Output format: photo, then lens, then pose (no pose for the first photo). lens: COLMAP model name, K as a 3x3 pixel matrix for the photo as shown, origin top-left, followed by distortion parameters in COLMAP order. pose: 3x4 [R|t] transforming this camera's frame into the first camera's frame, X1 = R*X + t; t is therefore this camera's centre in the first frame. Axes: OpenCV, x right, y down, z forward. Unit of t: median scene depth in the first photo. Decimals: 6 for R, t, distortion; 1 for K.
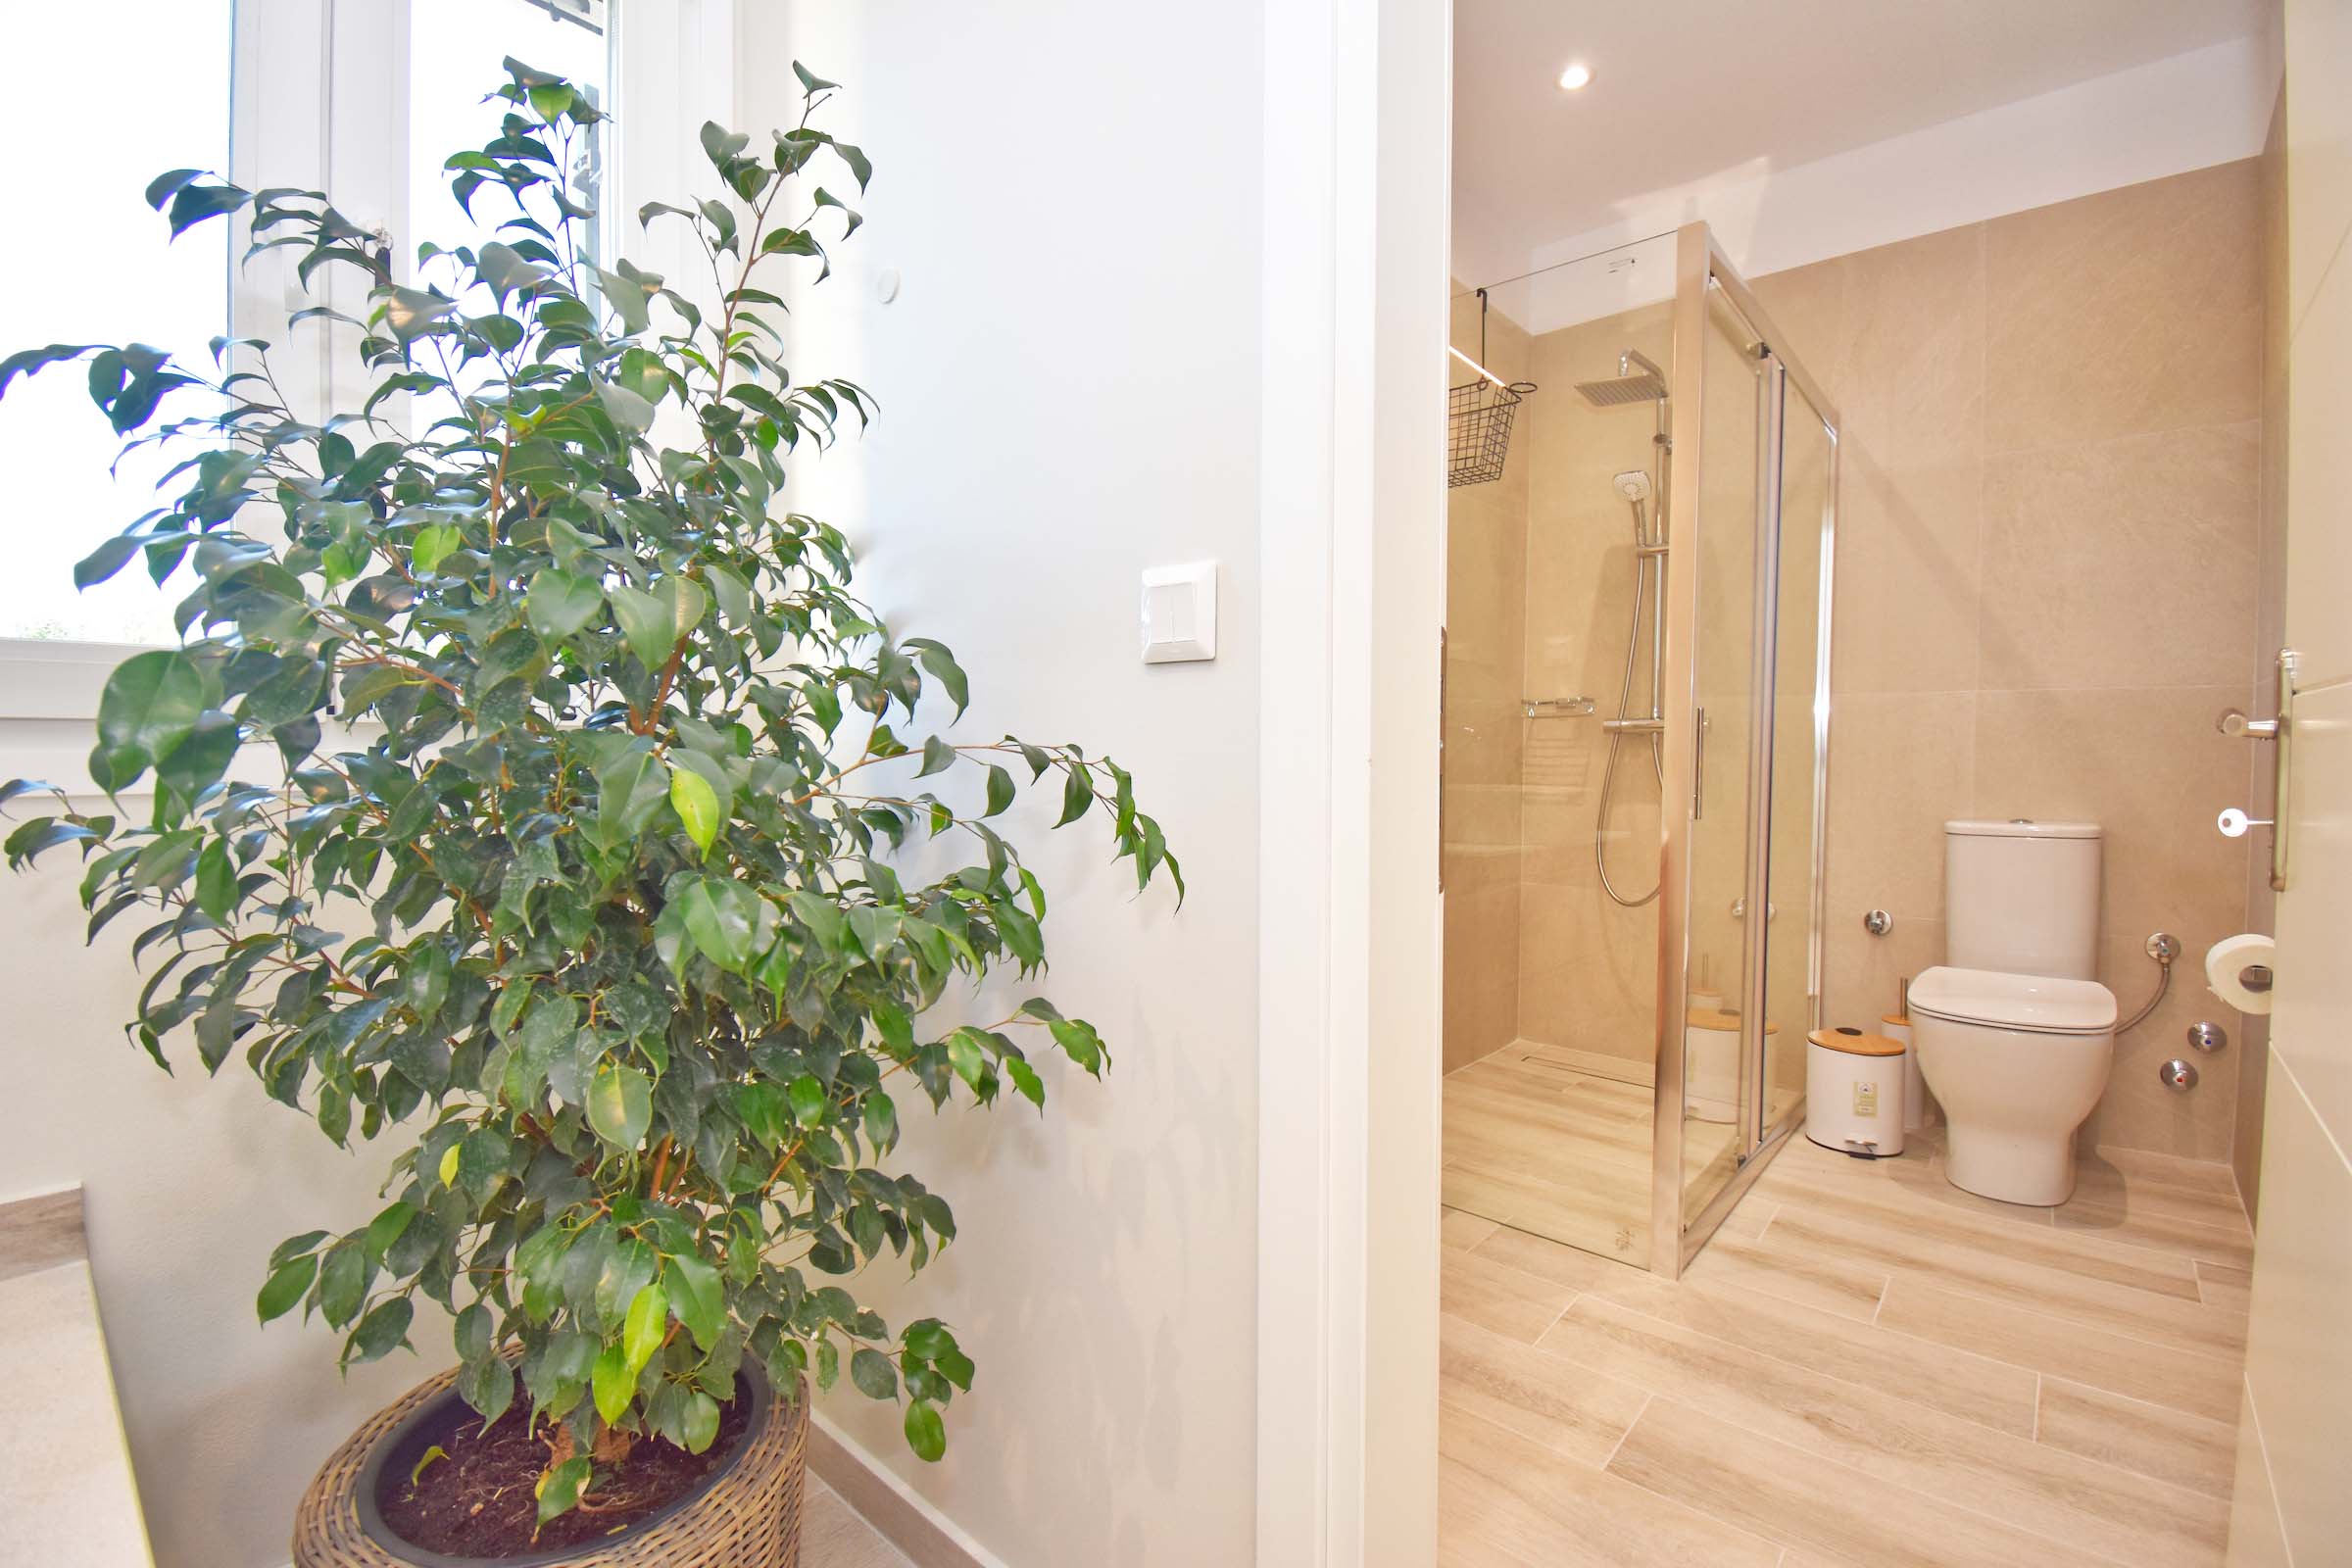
lens RADIAL K [[1037.5, 0, 1174.8], [0, 1037.5, 787.1], [0, 0, 1]] dist [0.014822, -0.021180]
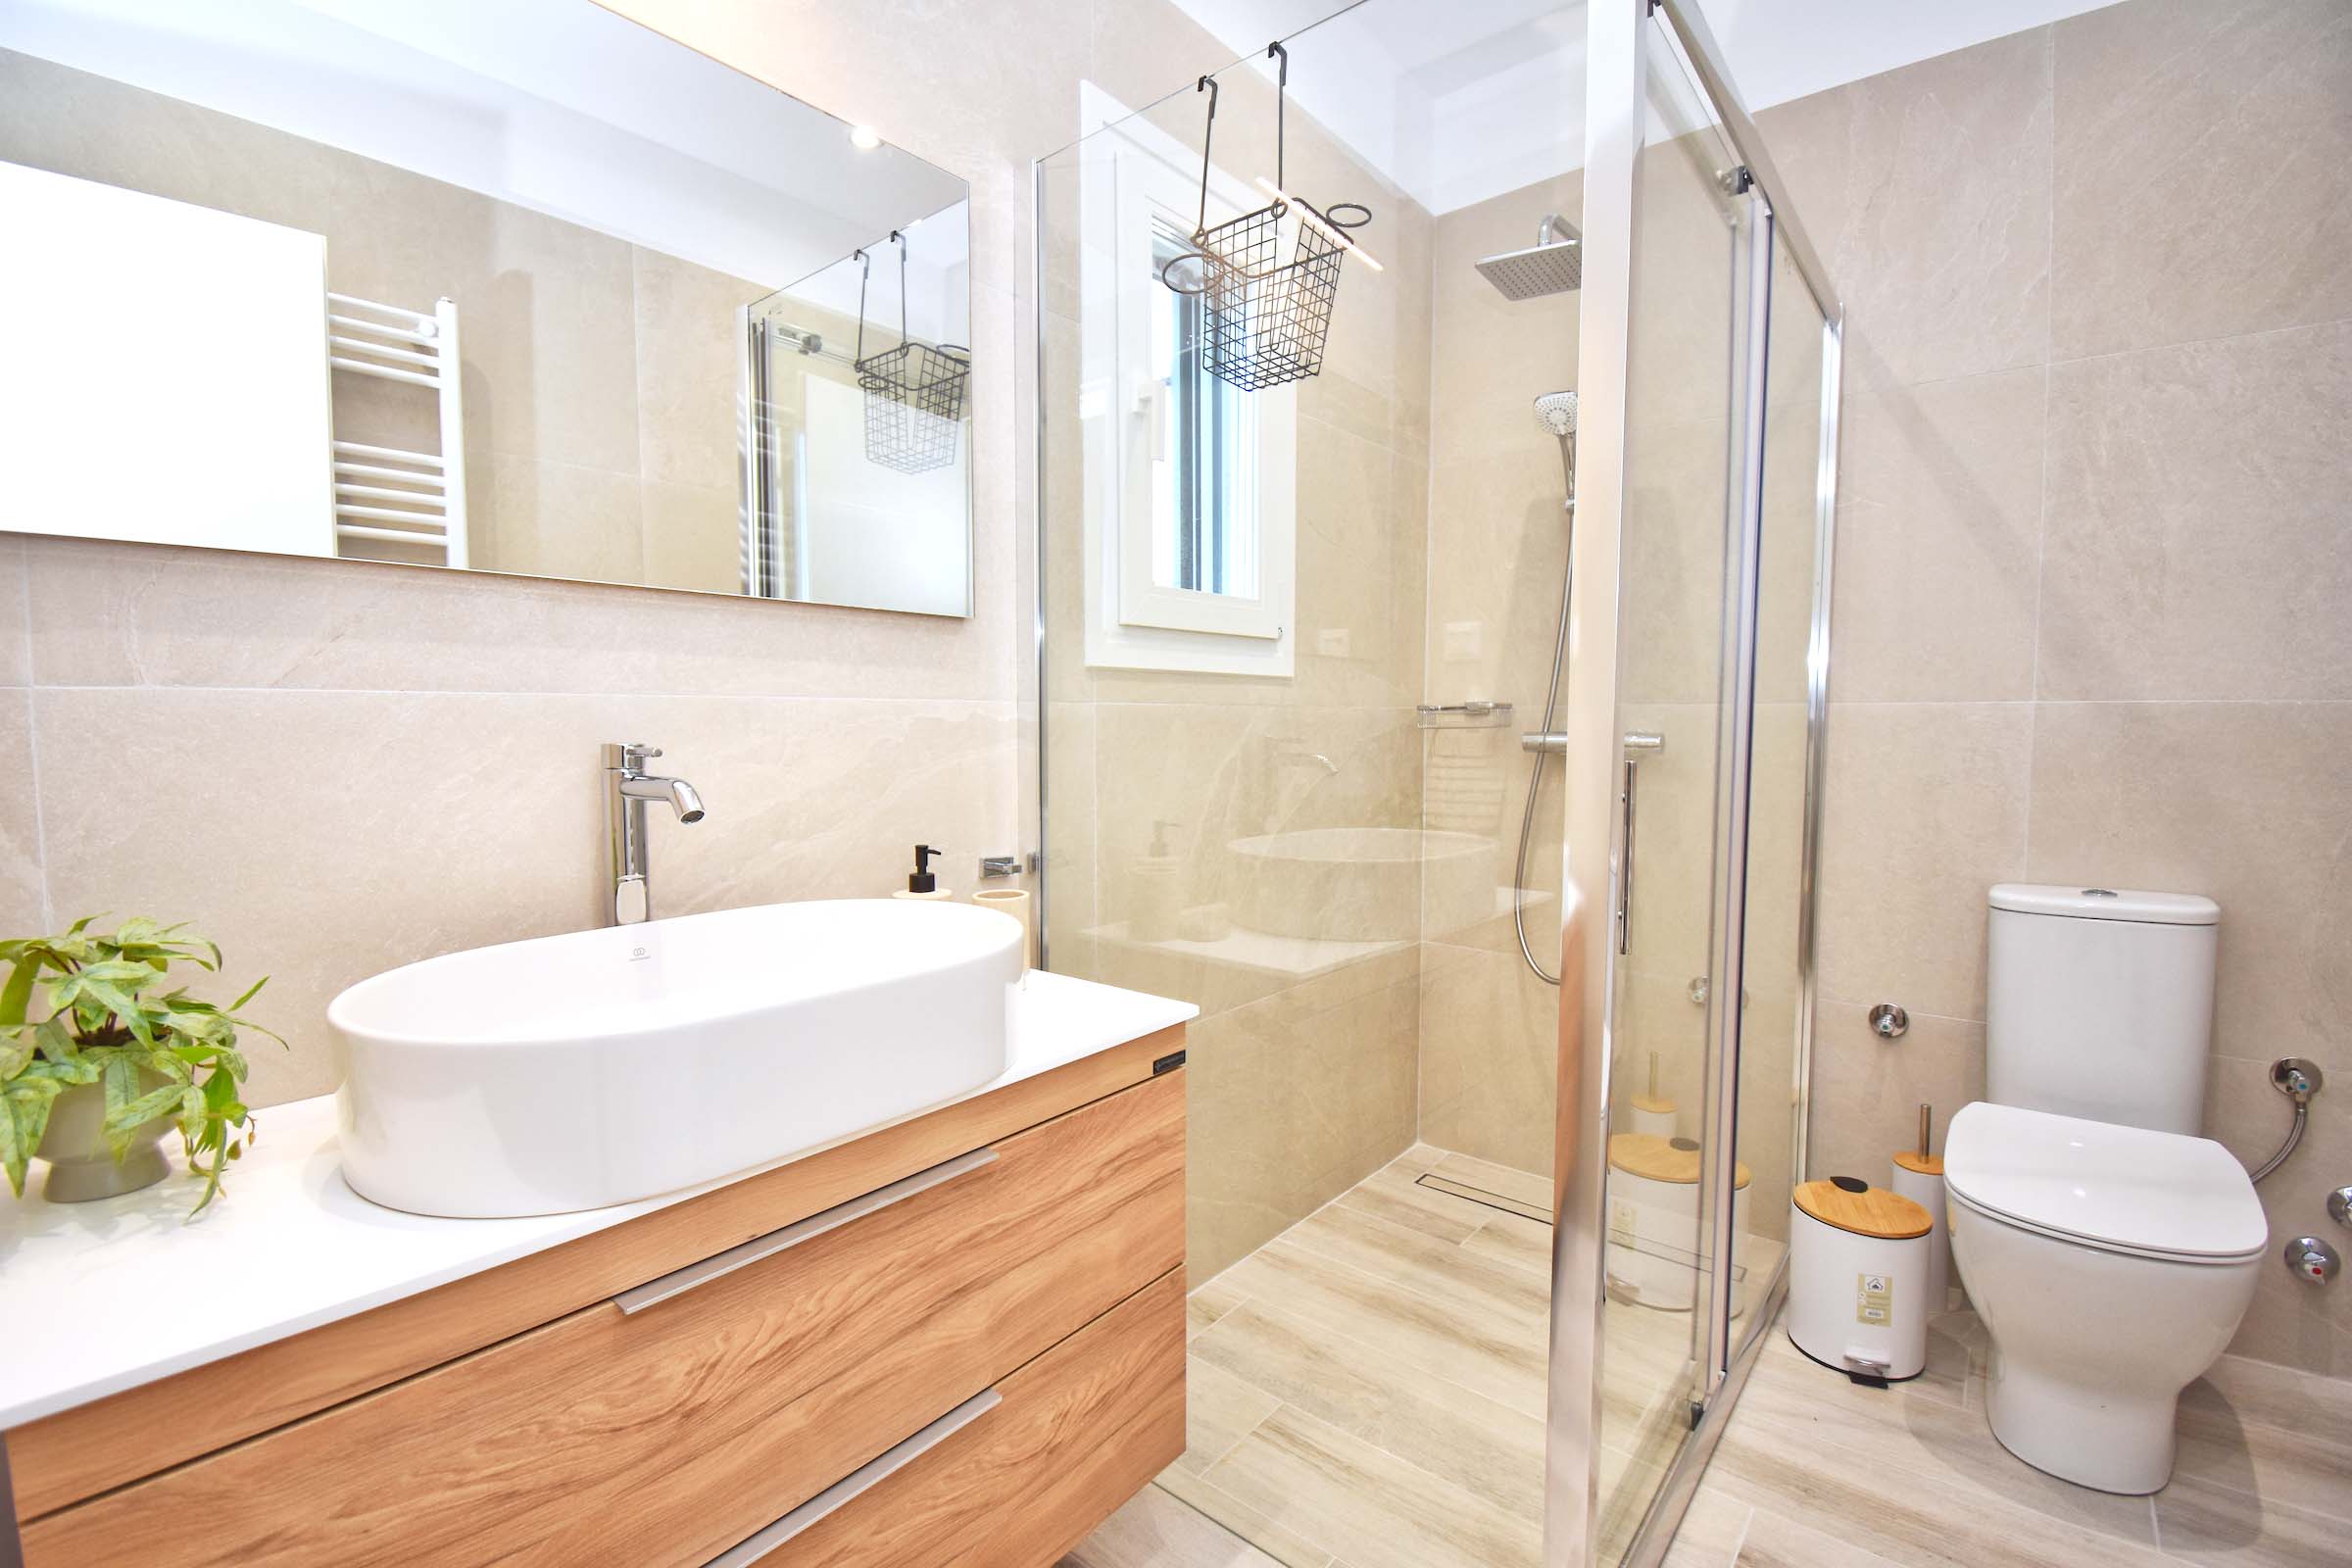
lens RADIAL K [[1037.5, 0, 1174.8], [0, 1037.5, 787.1], [0, 0, 1]] dist [0.014822, -0.021180]
pose [[0.999747, -0.010683, 0.019777, 0.174630], [0.009974, 0.999316, 0.035600, -0.065446], [-0.020144, -0.035394, 0.999170, 0.307178]]
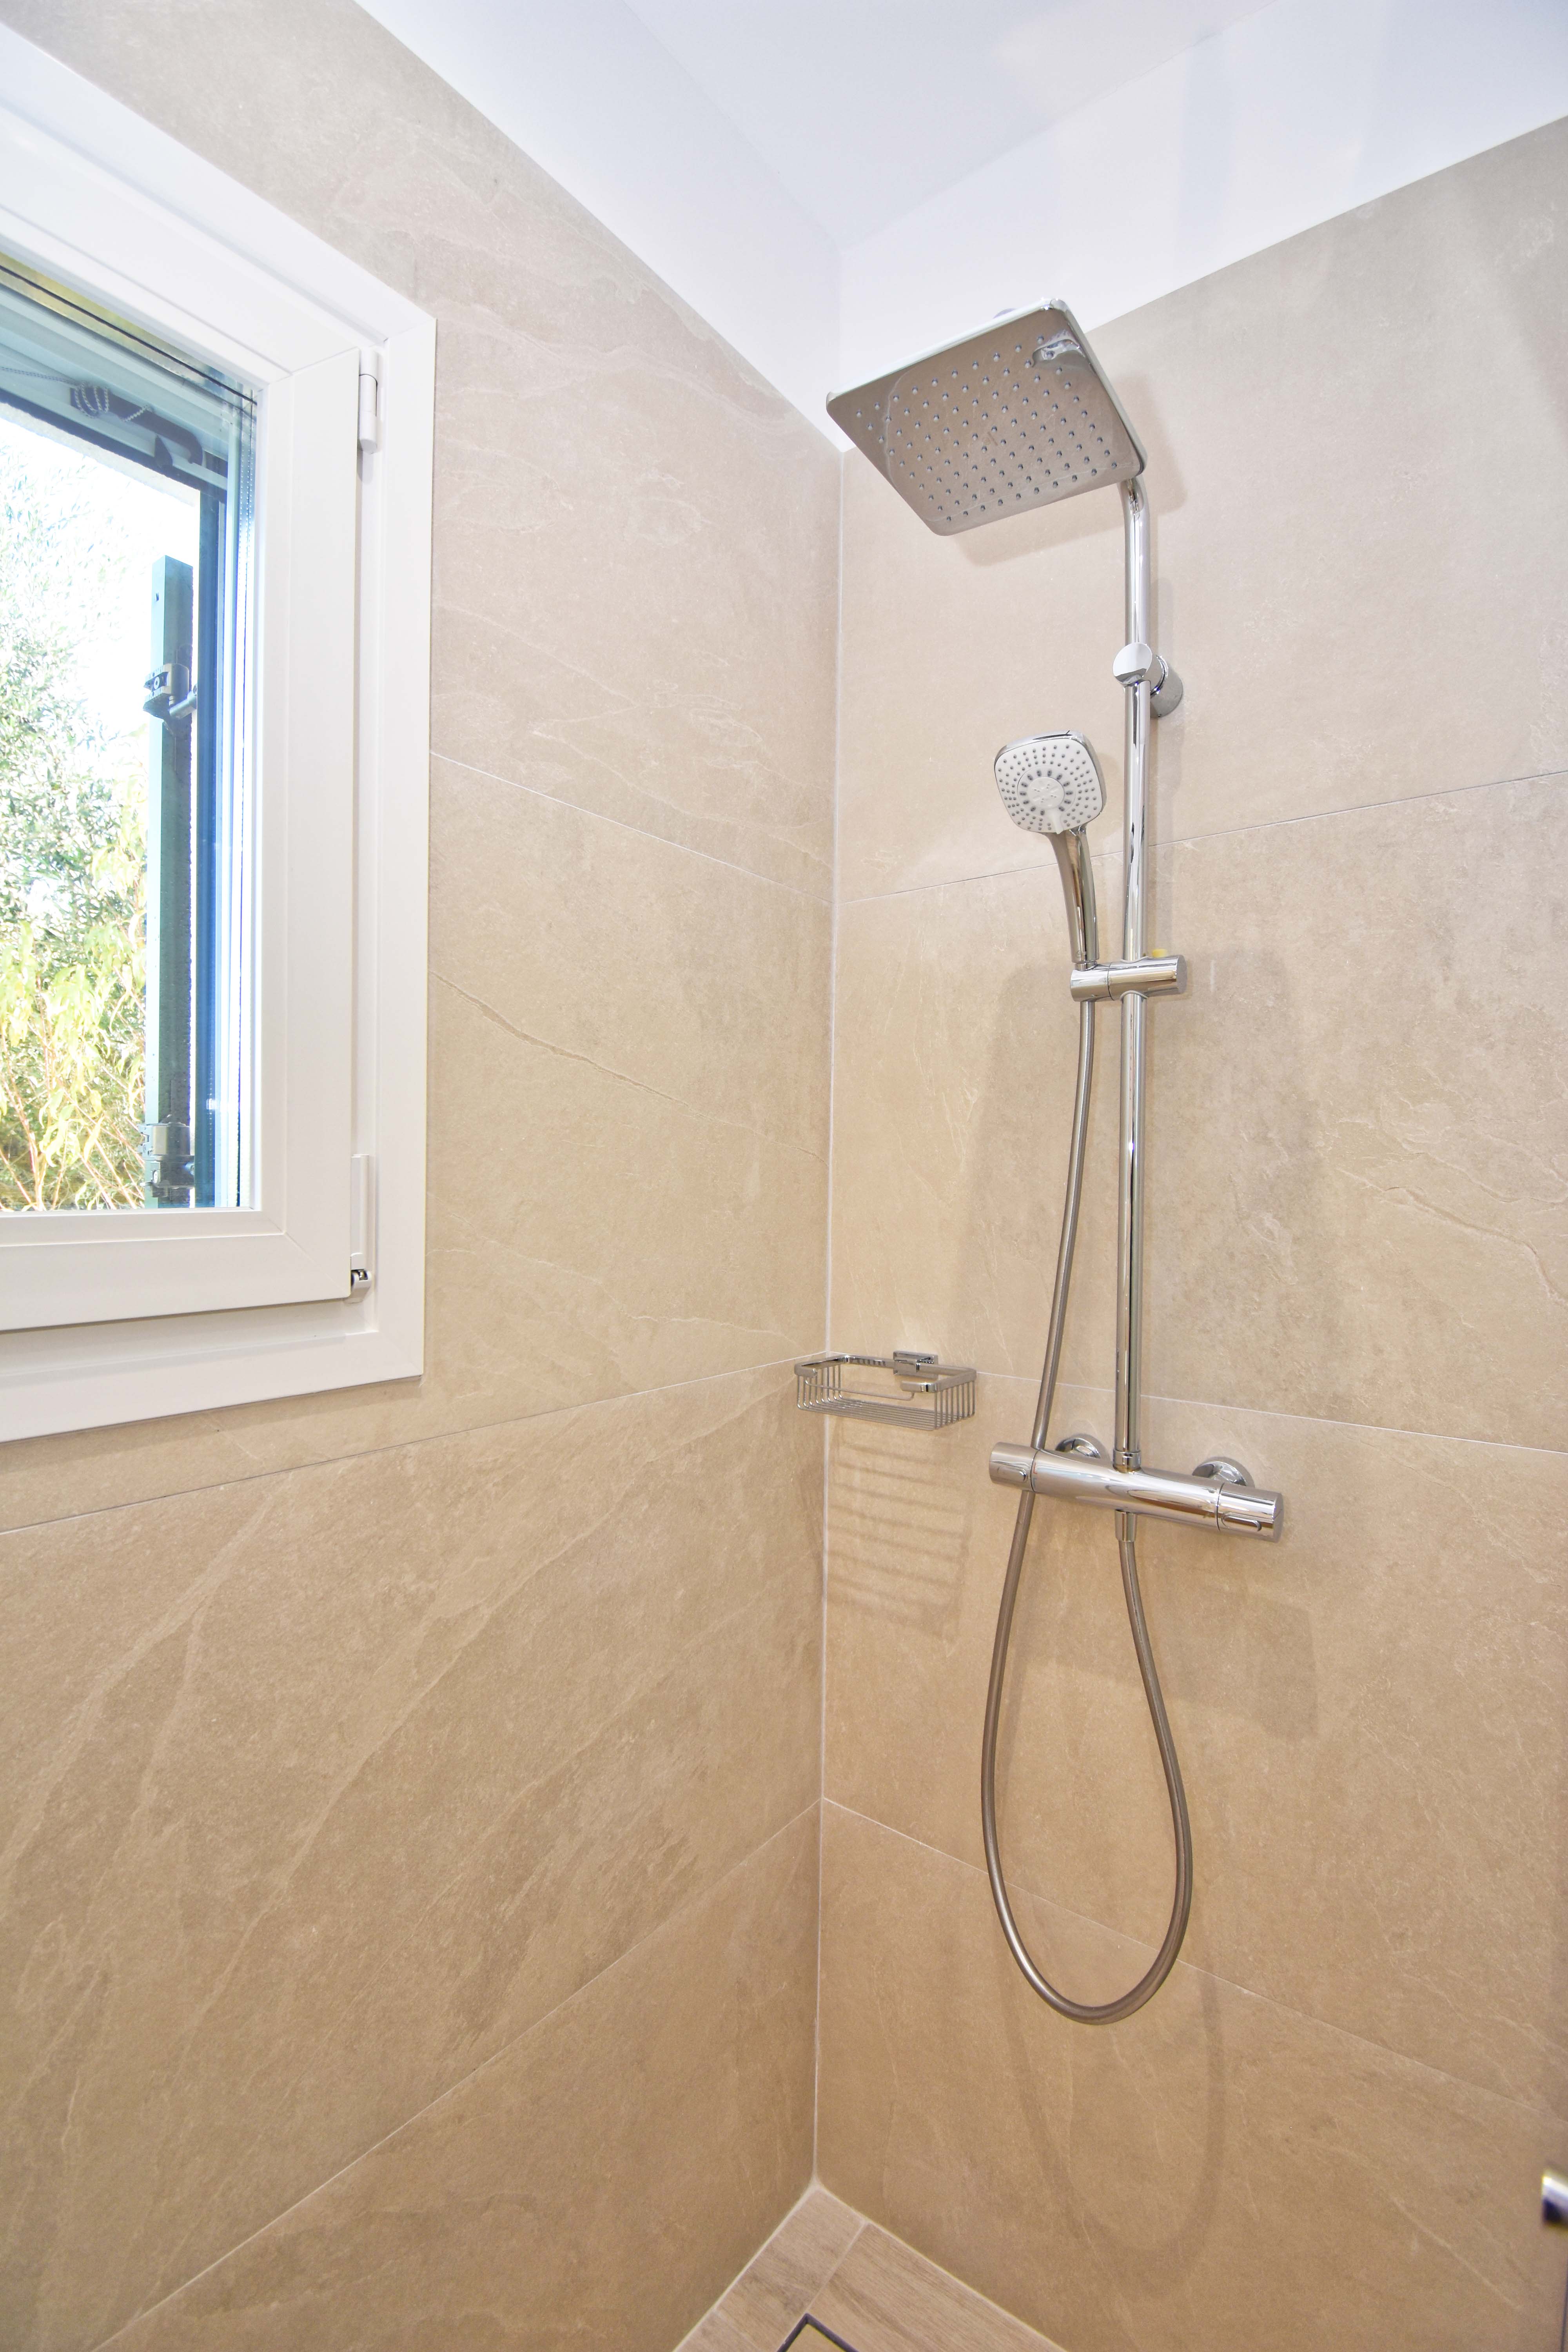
lens RADIAL K [[1037.5, 0, 801.3], [0, 1037.5, 1183.4], [0, 0, 1]] dist [0.014822, -0.021180]
pose [[0.997681, 0.003863, 0.067950, 0.379895], [-0.002541, 0.999806, -0.019530, -0.175308], [-0.068013, 0.019312, 0.997498, 0.759895]]
